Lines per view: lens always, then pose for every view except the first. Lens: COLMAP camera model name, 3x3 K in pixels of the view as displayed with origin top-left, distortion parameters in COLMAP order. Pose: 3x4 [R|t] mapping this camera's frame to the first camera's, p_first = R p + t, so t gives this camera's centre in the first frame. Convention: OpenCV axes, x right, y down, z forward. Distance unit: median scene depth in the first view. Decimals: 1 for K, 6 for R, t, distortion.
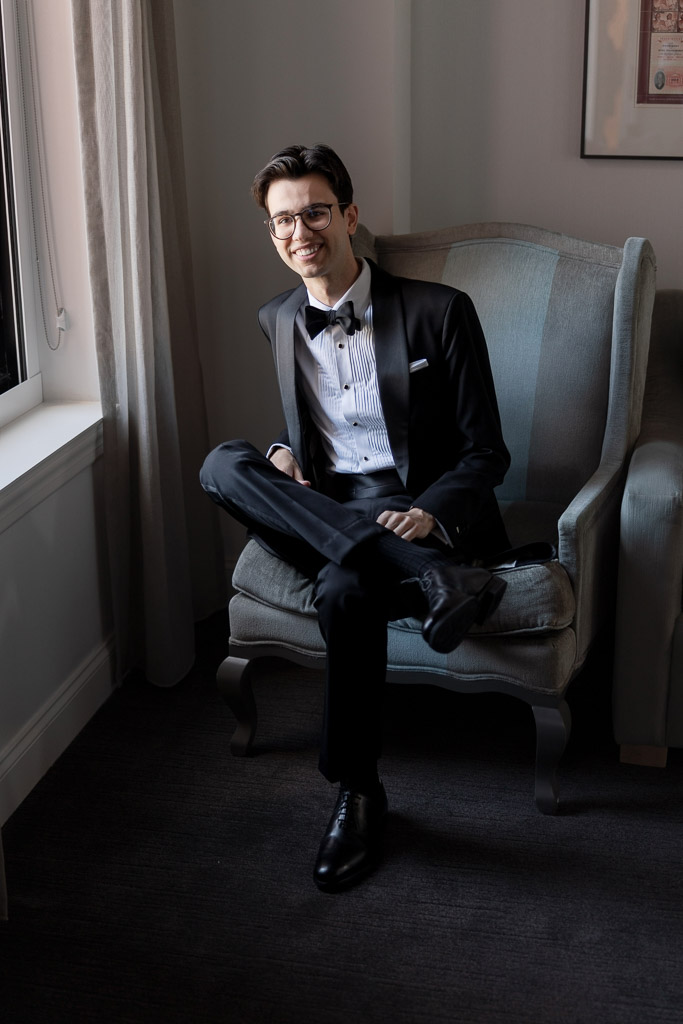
lens RADIAL K [[1305.5, 0, 343.2], [0, 1305.5, 544.4], [0, 0, 1]] dist [0.002745, -0.345794]
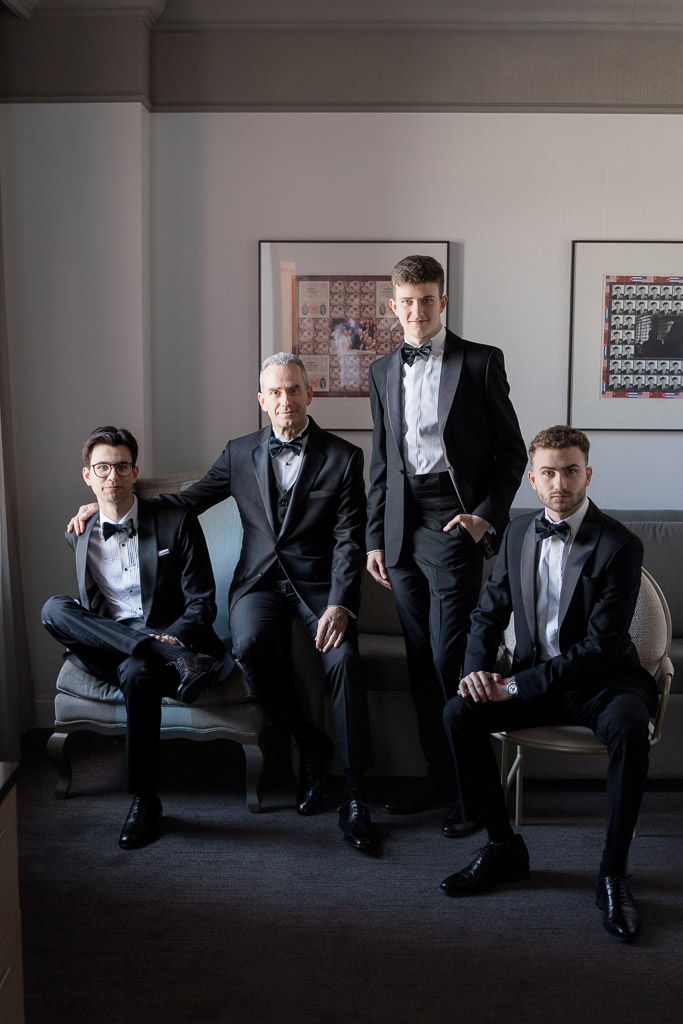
lens RADIAL K [[1305.5, 0, 343.2], [0, 1305.5, 544.4], [0, 0, 1]] dist [0.002745, -0.345794]
pose [[0.975783, -0.019782, 0.217846, -0.088247], [0.060965, 0.981035, -0.183995, 0.179723], [-0.210075, 0.192820, 0.958483, -0.673145]]
